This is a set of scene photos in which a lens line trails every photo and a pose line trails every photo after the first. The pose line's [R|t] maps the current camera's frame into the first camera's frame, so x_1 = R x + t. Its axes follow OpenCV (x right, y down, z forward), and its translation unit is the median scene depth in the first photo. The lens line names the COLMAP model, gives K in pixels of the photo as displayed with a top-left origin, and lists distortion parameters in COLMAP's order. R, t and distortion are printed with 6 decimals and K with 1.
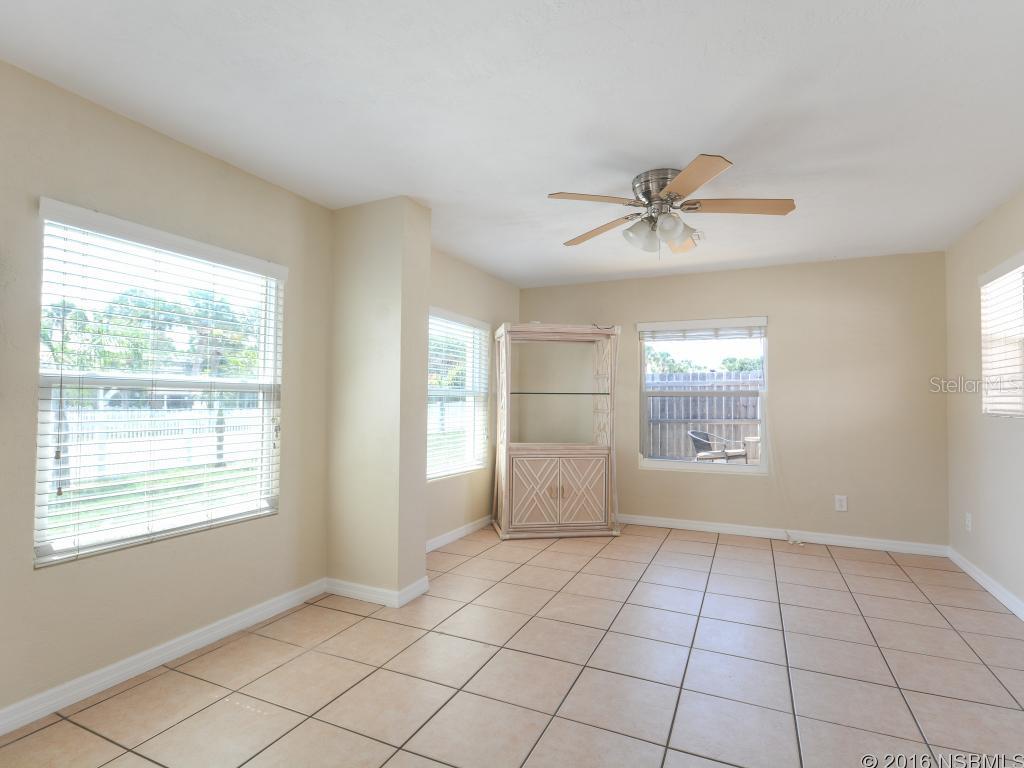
lens RADIAL K [[513.4, 0, 512.0], [0, 513.4, 384.0], [0, 0, 1]] dist [-0.003437, 0.000635]
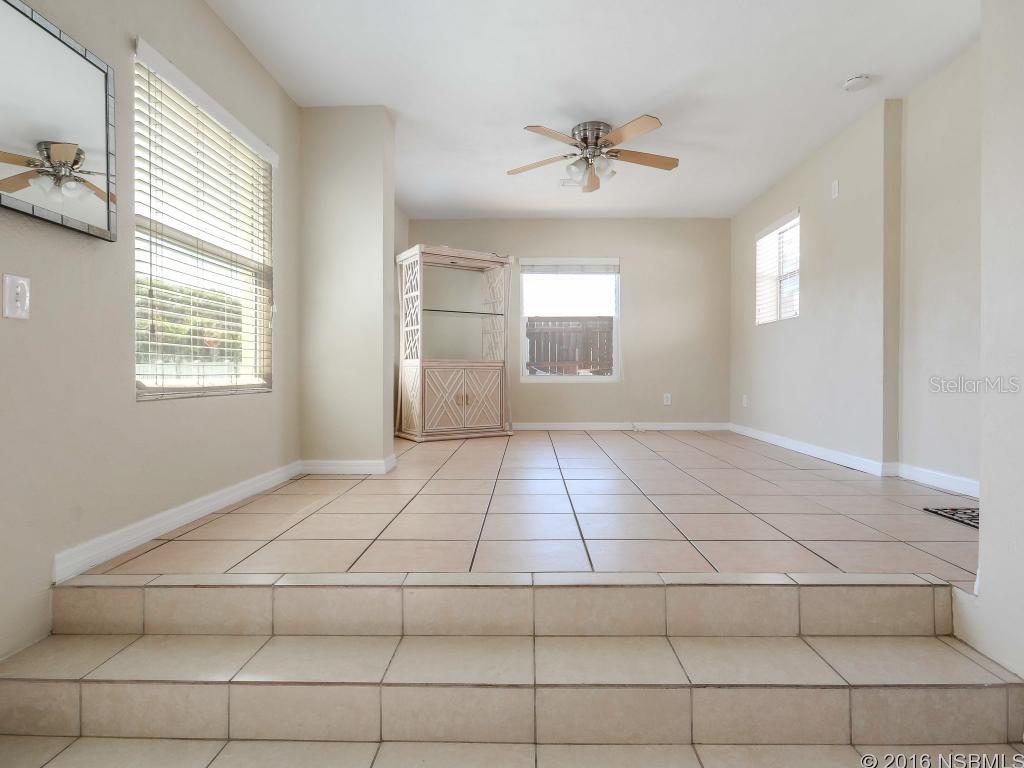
lens RADIAL K [[546.4, 0, 512.0], [0, 546.4, 384.0], [0, 0, 1]] dist [-0.006945, 0.000131]
pose [[0.914101, -0.015392, 0.405194, -0.354886], [-0.003987, 0.998890, 0.046940, 0.140445], [-0.405467, -0.044524, 0.913025, -0.169876]]
